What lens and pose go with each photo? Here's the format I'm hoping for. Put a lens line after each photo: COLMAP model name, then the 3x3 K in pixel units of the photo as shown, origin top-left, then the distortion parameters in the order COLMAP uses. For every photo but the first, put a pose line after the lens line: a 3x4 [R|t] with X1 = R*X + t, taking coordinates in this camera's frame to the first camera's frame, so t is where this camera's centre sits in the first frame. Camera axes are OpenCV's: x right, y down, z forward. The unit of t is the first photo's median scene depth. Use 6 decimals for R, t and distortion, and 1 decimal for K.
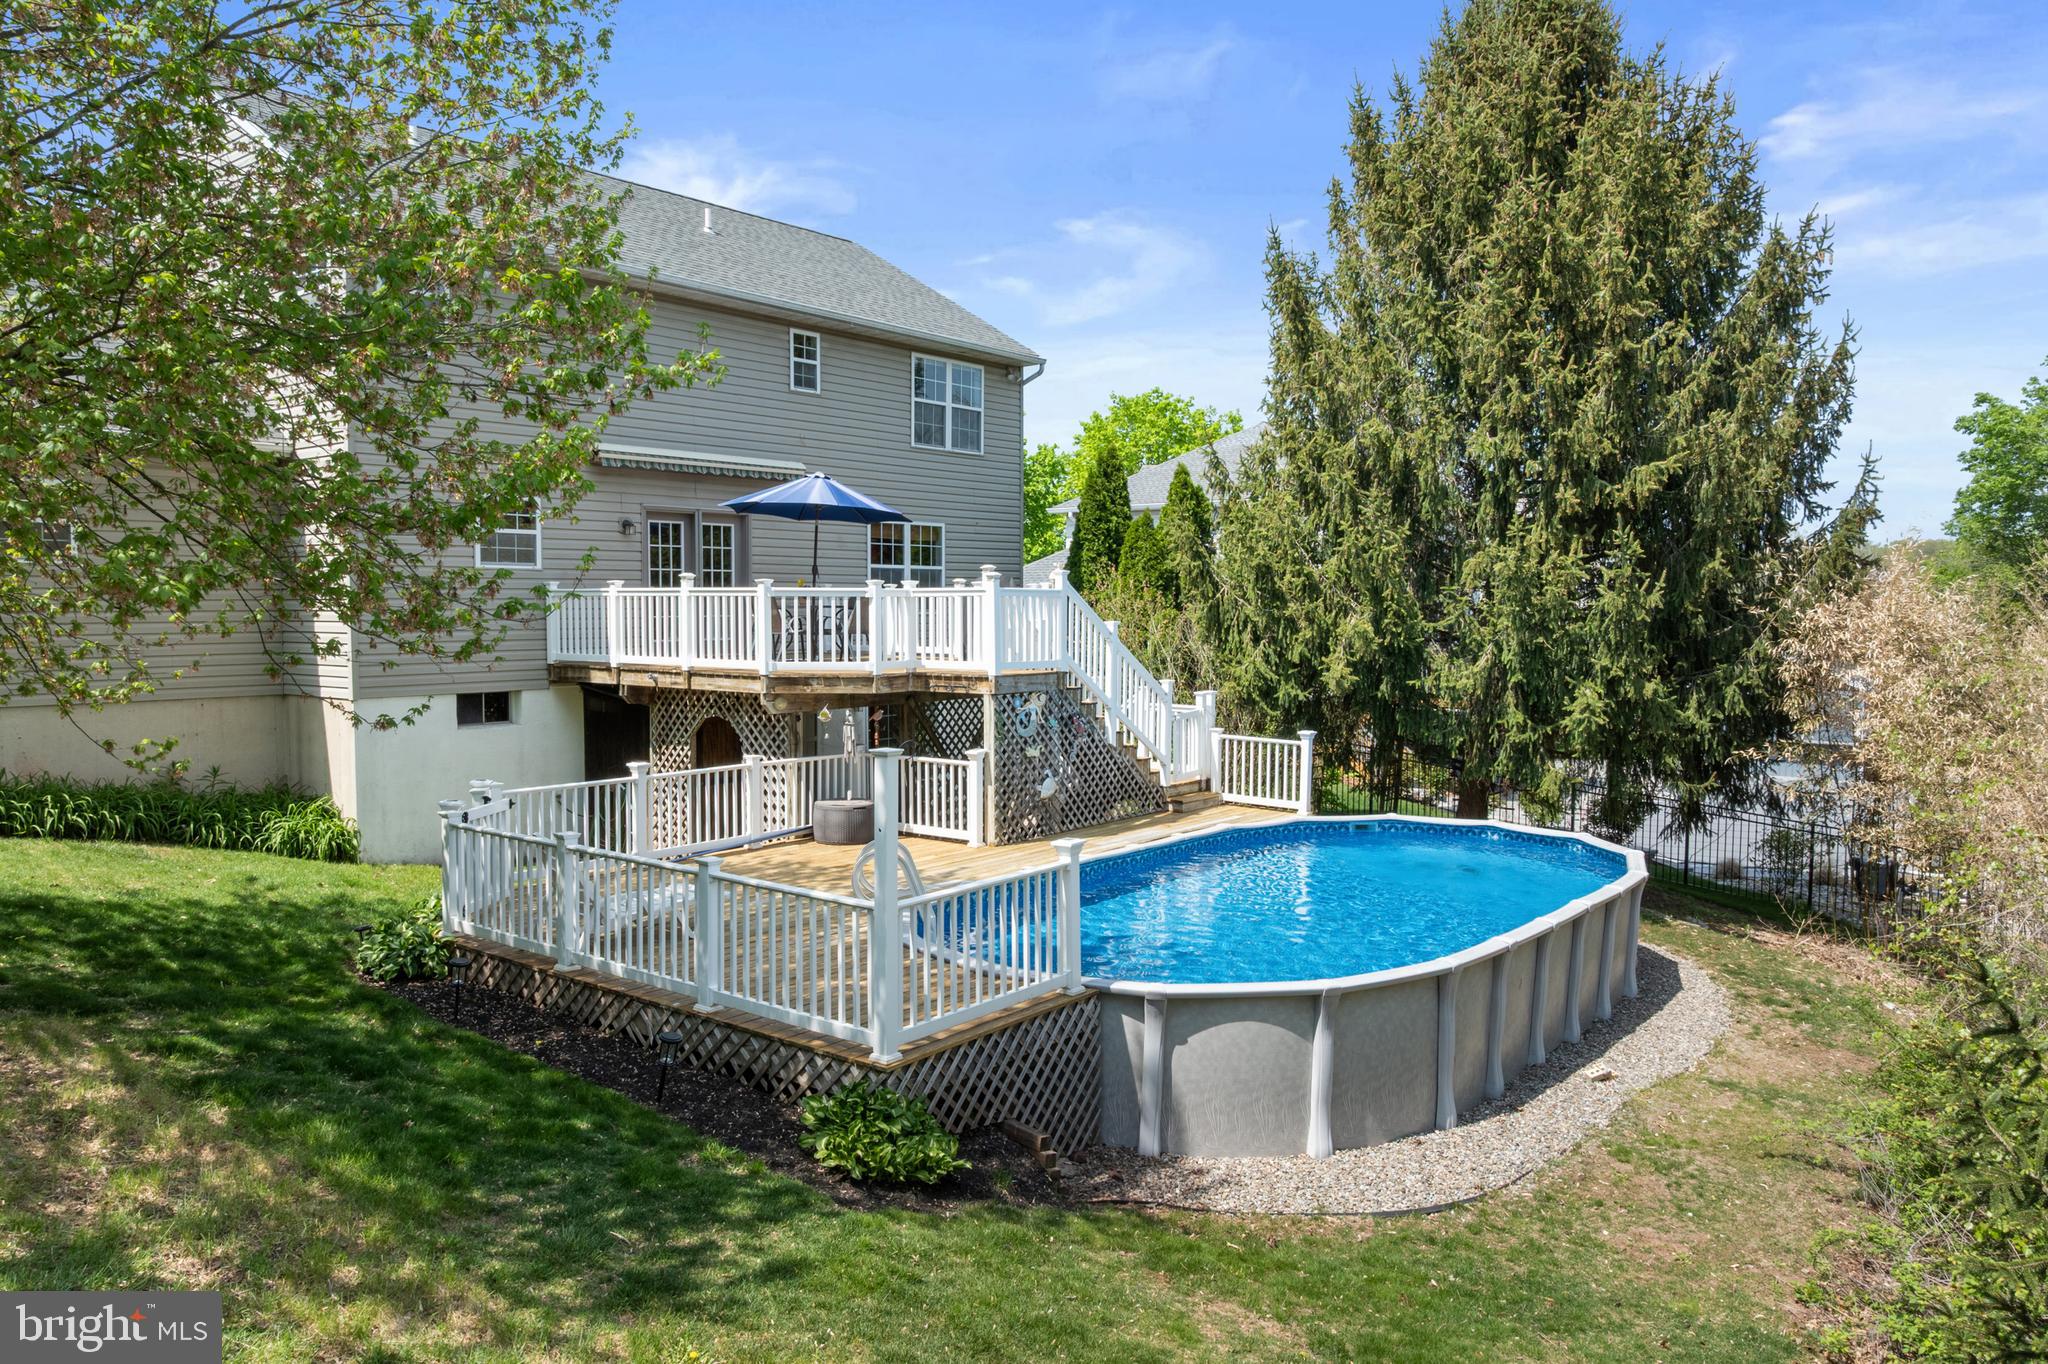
lens RADIAL K [[1441.8, 0, 1024.0], [0, 1441.8, 682.0], [0, 0, 1]] dist [-0.032124, -0.007478]
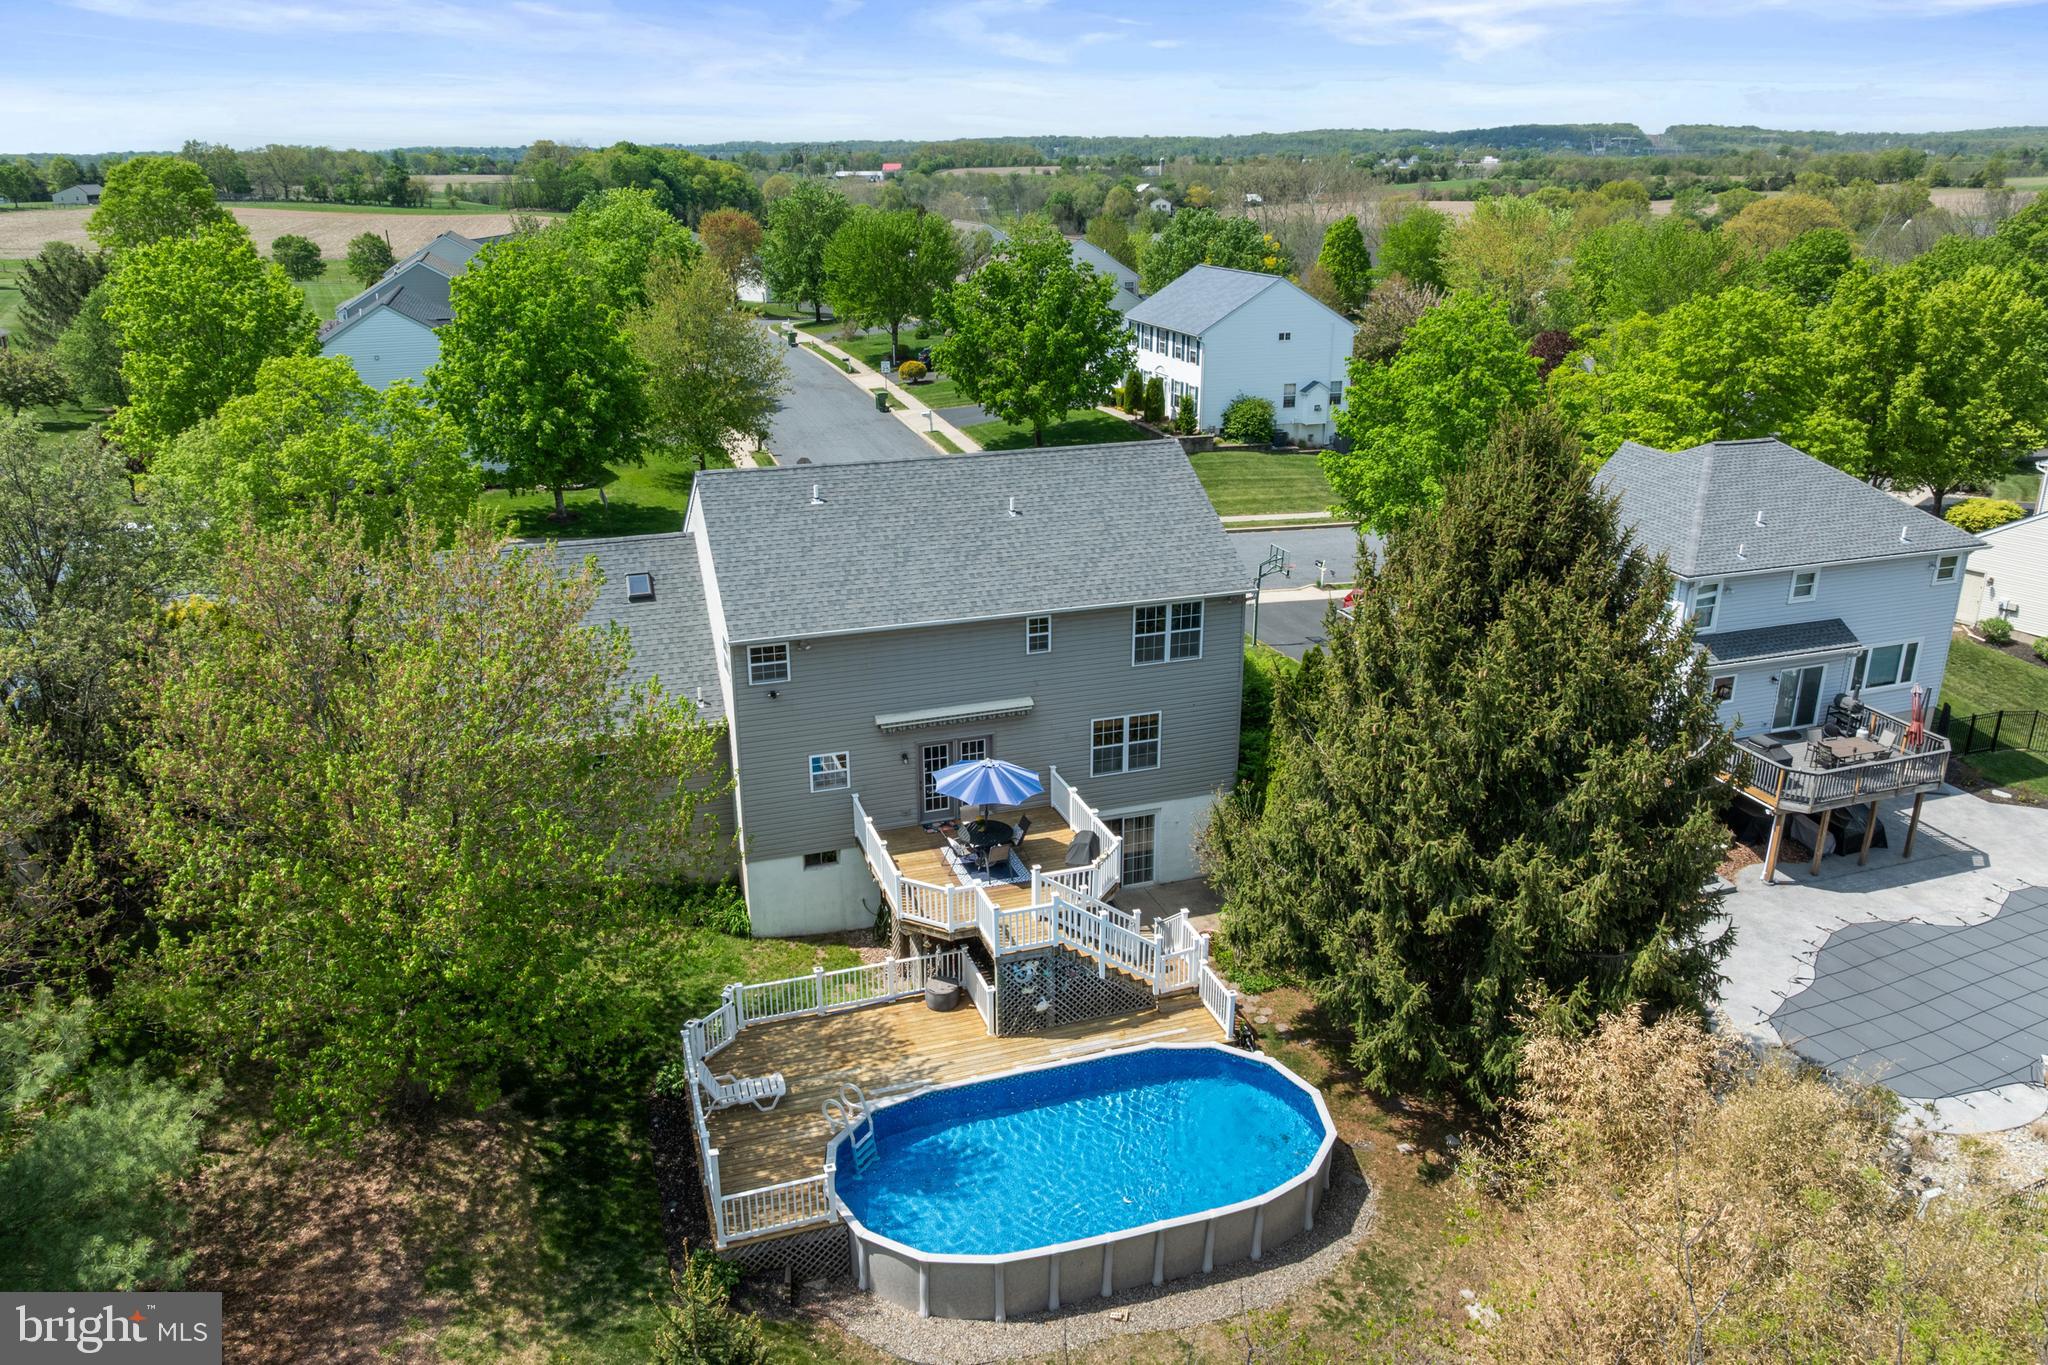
lens RADIAL K [[1425.3, 0, 1024.0], [0, 1425.3, 682.5], [0, 0, 1]] dist [-0.036169, -0.001965]
pose [[0.839564, 0.183325, -0.511395, 0.771649], [-0.025956, 0.953804, 0.299306, -0.780254], [0.542641, -0.238012, 0.805538, -0.304052]]
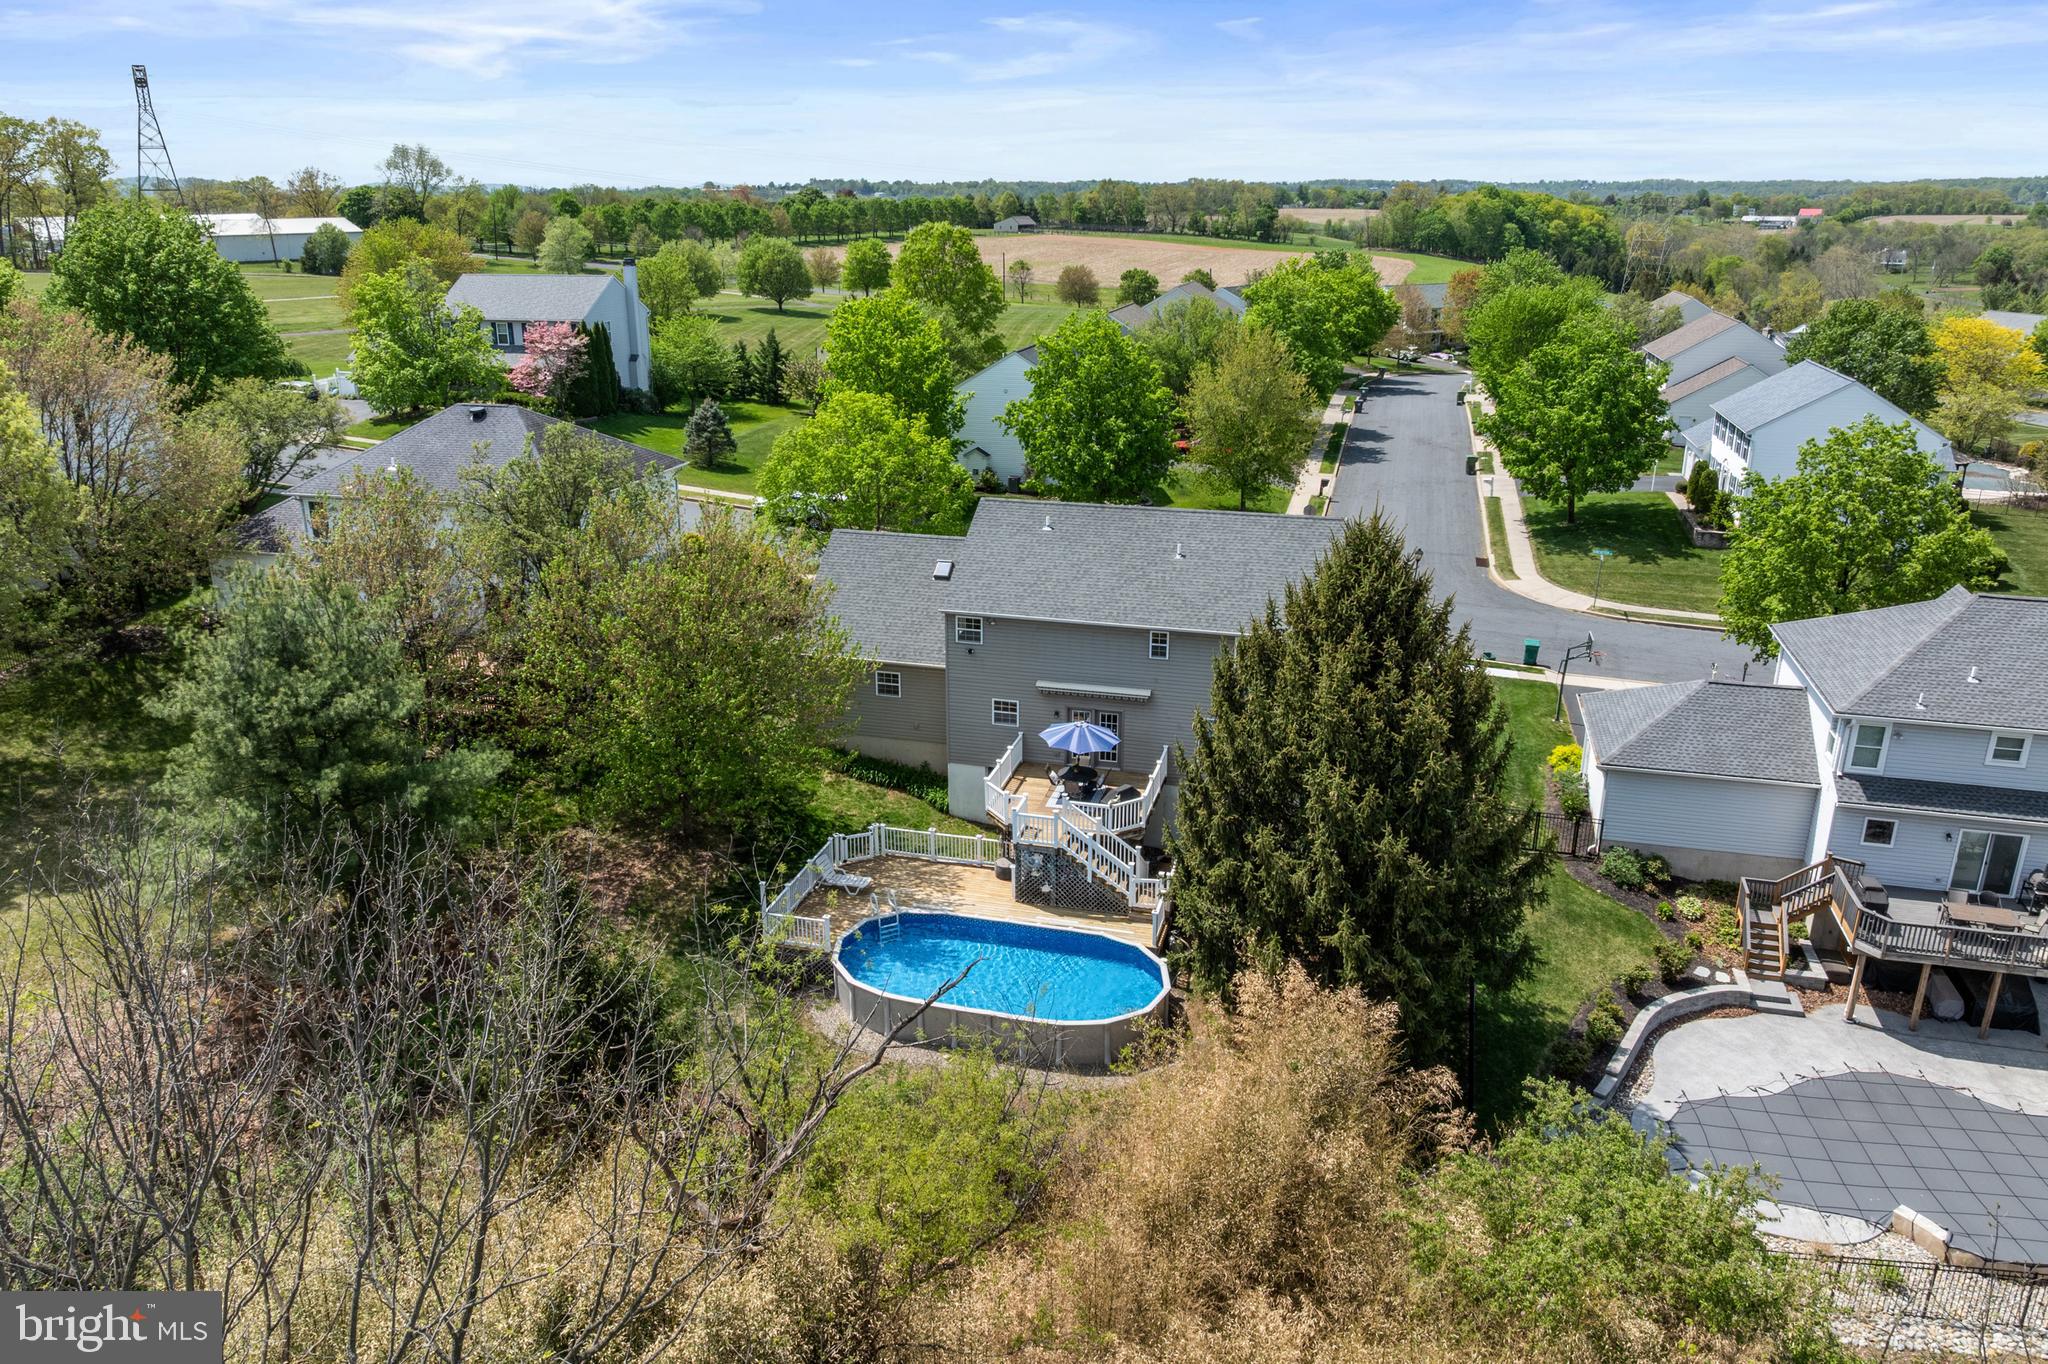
lens RADIAL K [[1424.2, 0, 1024.0], [0, 1424.2, 682.0], [0, 0, 1]] dist [-0.024027, -0.000379]
pose [[0.405128, 0.294436, -0.865551, 1.958956], [-0.054251, 0.952797, 0.298722, -0.967916], [0.912649, -0.074063, 0.401978, -0.019966]]
